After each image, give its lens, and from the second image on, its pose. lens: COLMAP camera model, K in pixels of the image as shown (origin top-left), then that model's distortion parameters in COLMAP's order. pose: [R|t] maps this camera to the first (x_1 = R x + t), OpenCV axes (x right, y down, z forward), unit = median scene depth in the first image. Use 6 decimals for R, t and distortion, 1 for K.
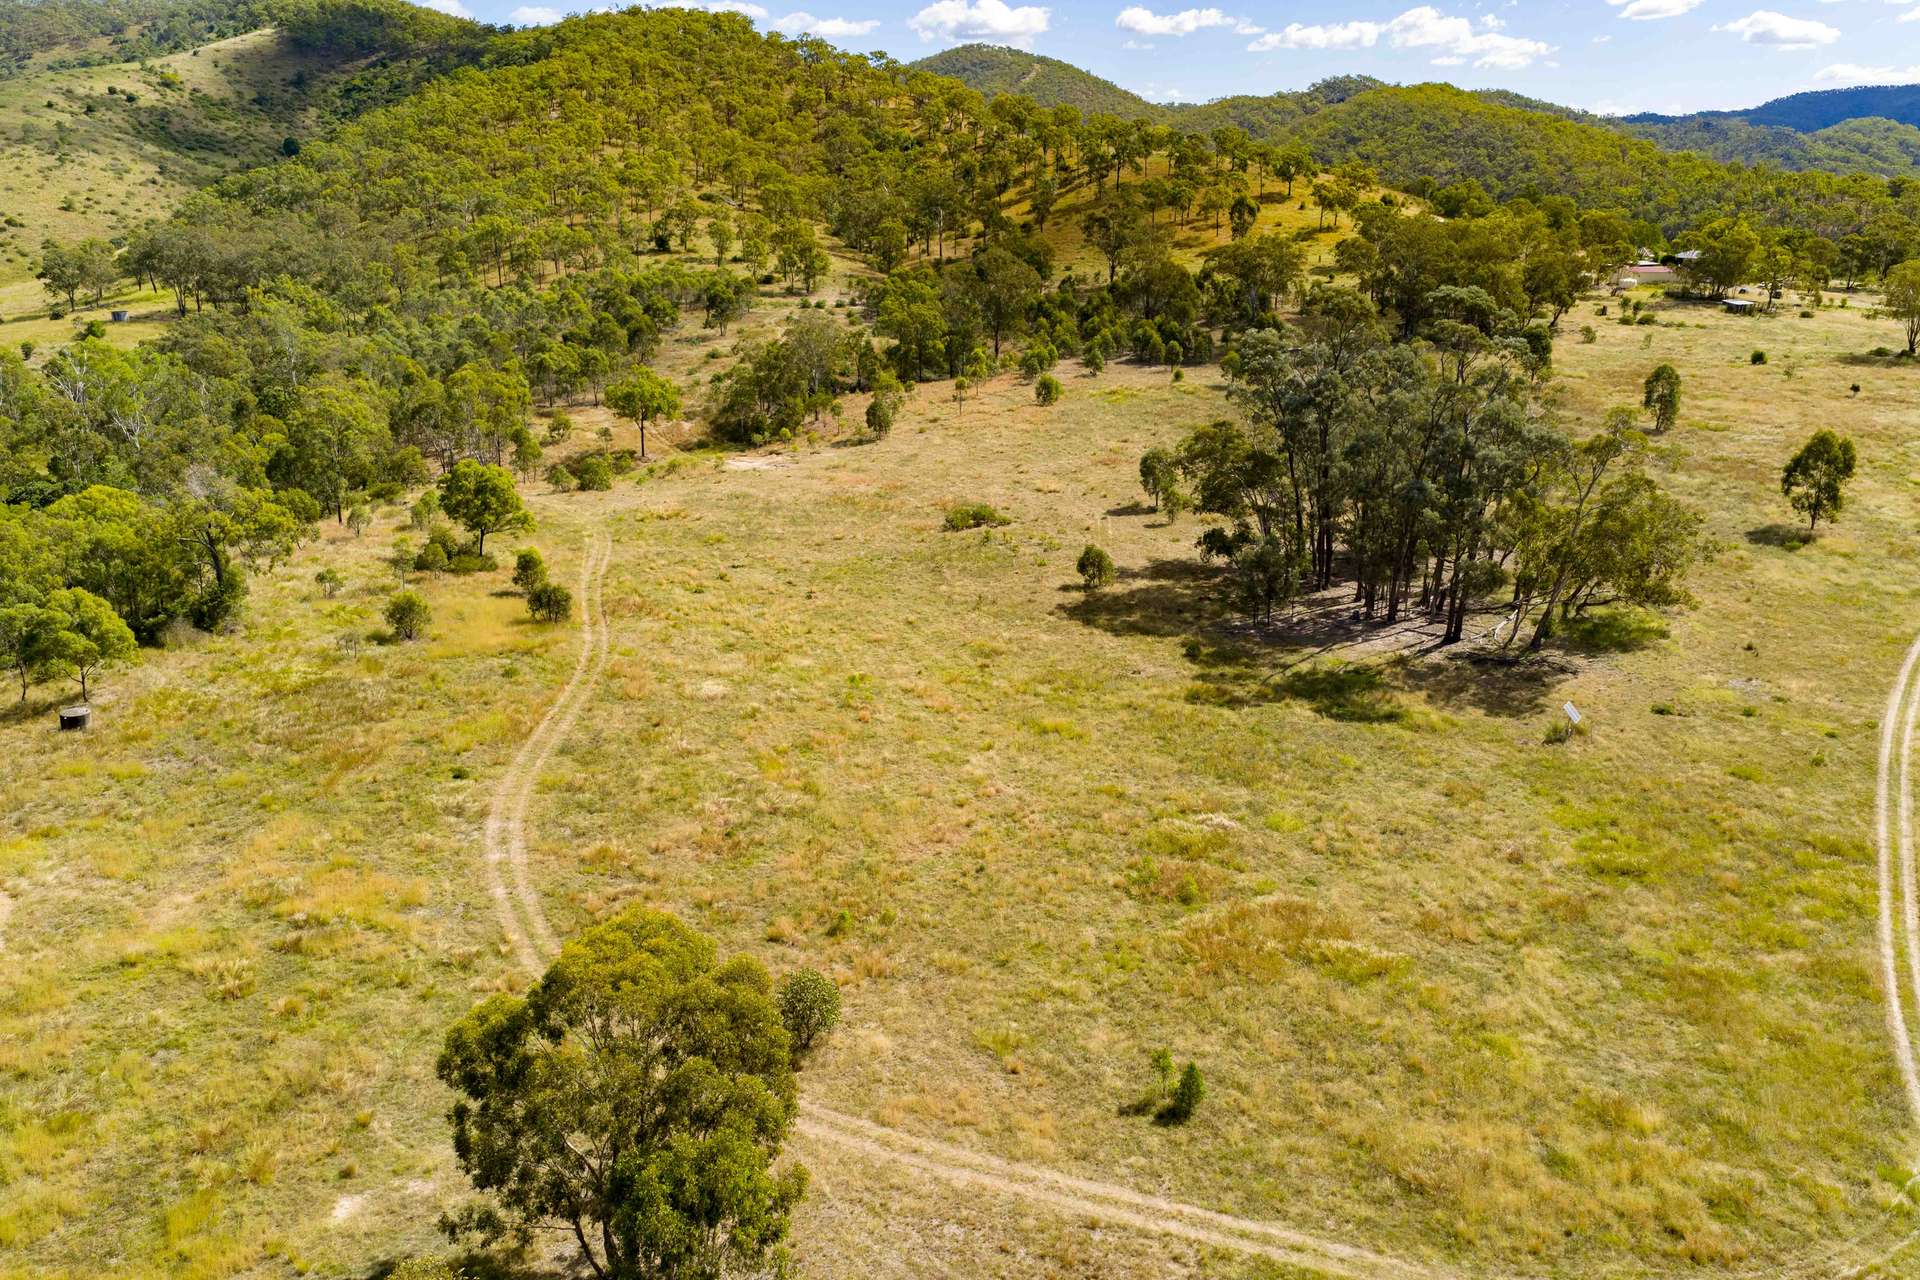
lens RADIAL K [[1605.4, 0, 957.5], [0, 1605.4, 641.1], [0, 0, 1]] dist [0.027615, -0.032179]
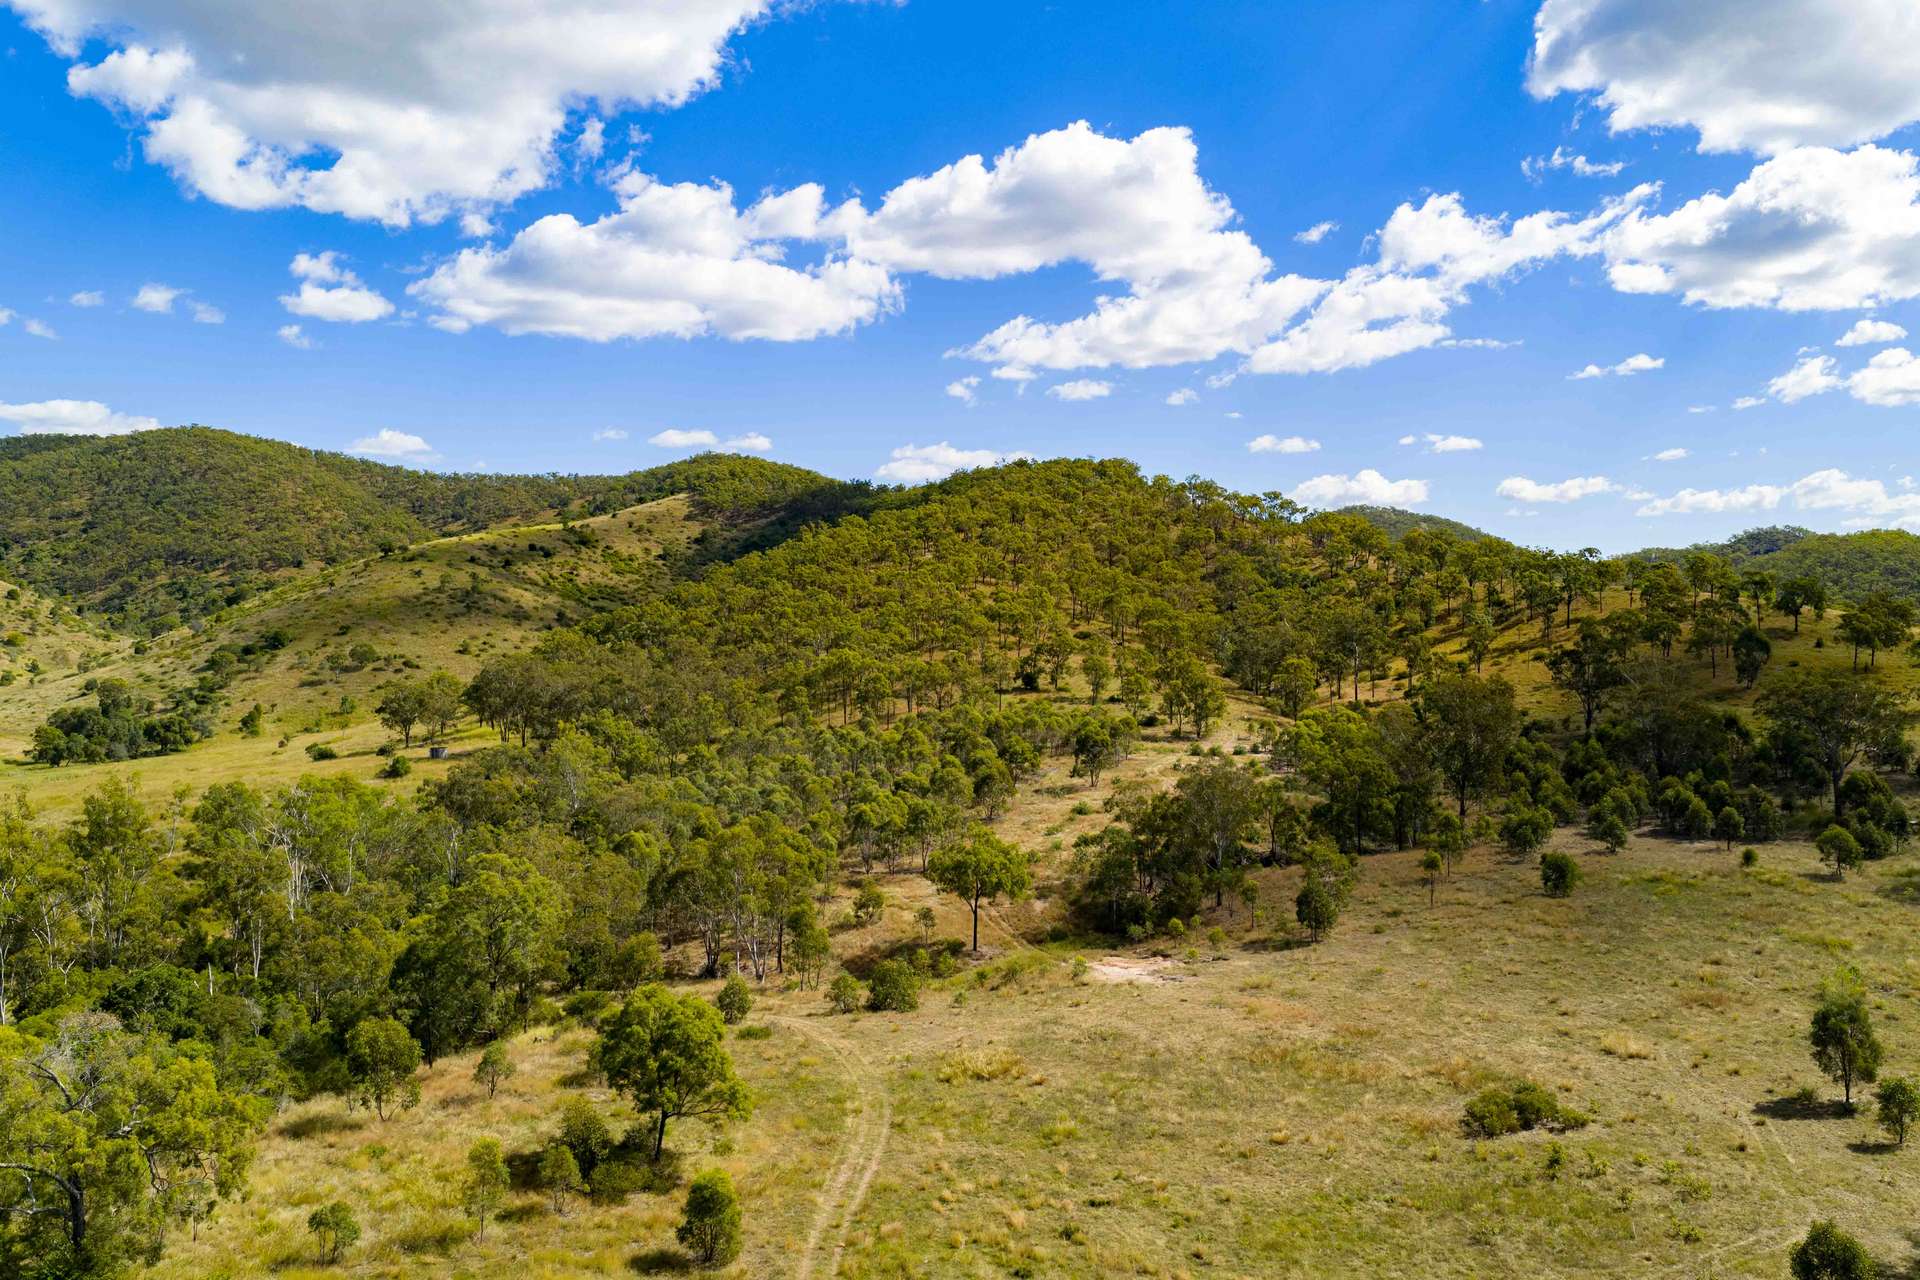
lens RADIAL K [[1605.4, 0, 934.4], [0, 1605.4, 676.2], [0, 0, 1]] dist [0.027615, -0.032179]
pose [[0.970588, 0.004500, -0.240704, -0.028104], [-0.065390, 0.967166, -0.245588, -0.037729], [0.231696, 0.254105, 0.939014, 0.198043]]
